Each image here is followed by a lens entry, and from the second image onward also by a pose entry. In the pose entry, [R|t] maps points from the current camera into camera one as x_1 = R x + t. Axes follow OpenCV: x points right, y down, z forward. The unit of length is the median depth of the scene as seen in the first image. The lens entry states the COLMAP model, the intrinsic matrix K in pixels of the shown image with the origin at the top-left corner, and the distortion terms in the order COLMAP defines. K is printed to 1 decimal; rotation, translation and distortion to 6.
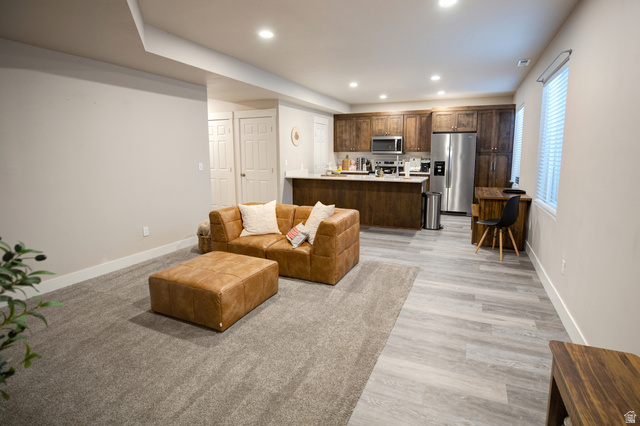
lens RADIAL K [[306.3, 0, 331.7], [0, 306.3, 194.5], [0, 0, 1]] dist [-0.030599, 0.000402]
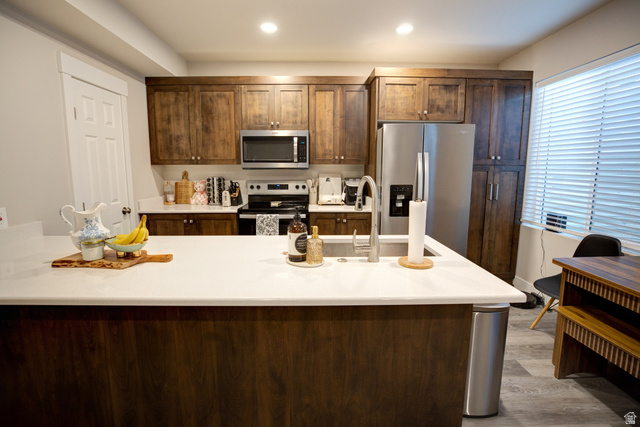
lens RADIAL K [[294.3, 0, 311.3], [0, 294.3, 207.2], [0, 0, 1]] dist [-0.032628, 0.000512]
pose [[0.912224, -0.056453, 0.405783, 0.052559], [0.055317, 0.998363, 0.014539, -0.088350], [-0.405940, 0.009184, 0.913854, 0.648934]]
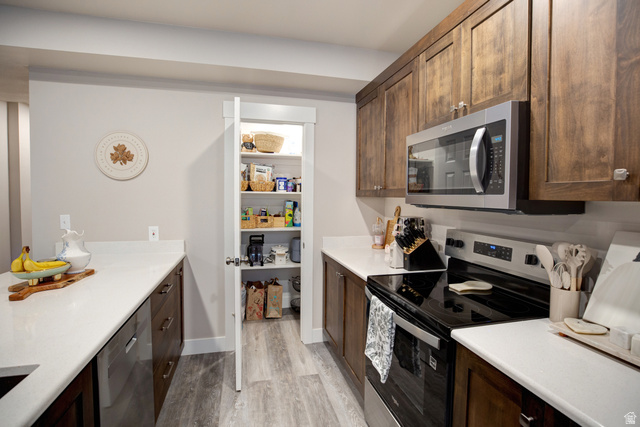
lens RADIAL K [[298.9, 0, 320.0], [0, 298.9, 213.5], [0, 0, 1]] dist [-0.036301, 0.000771]
pose [[0.622966, 0.051910, -0.780524, 0.317304], [-0.115376, 0.992980, -0.026046, -0.128855], [0.773693, 0.106279, 0.624583, 0.915469]]
